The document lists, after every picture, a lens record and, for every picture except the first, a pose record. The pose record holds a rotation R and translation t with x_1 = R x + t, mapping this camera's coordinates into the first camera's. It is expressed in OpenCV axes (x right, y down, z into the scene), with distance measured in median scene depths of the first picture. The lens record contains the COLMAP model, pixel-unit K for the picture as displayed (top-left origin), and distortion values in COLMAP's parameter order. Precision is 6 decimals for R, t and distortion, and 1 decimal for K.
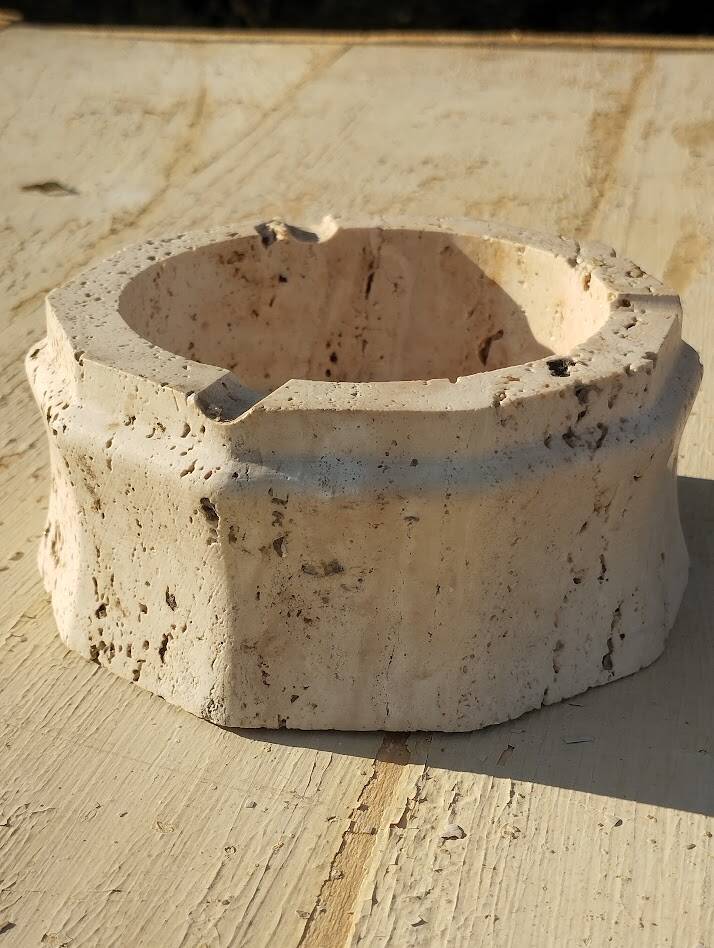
lens RADIAL K [[1648.8, 0, 349.5], [0, 1648.8, 470.8], [0, 0, 1]] dist [0.078881, 0.000000]
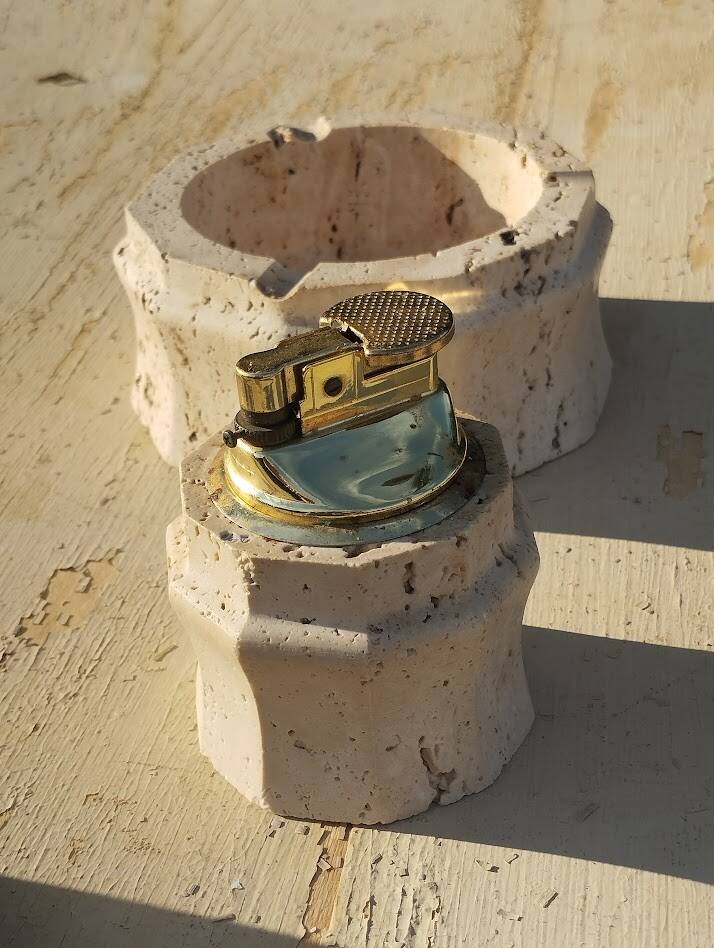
lens RADIAL K [[1641.2, 0, 352.8], [0, 1641.2, 476.4], [0, 0, 1]] dist [0.081705, 0.000000]
pose [[0.996247, -0.083352, 0.023345, -0.045940], [0.079762, 0.988760, 0.126458, -0.041903], [-0.033623, -0.124122, 0.991697, -0.343982]]
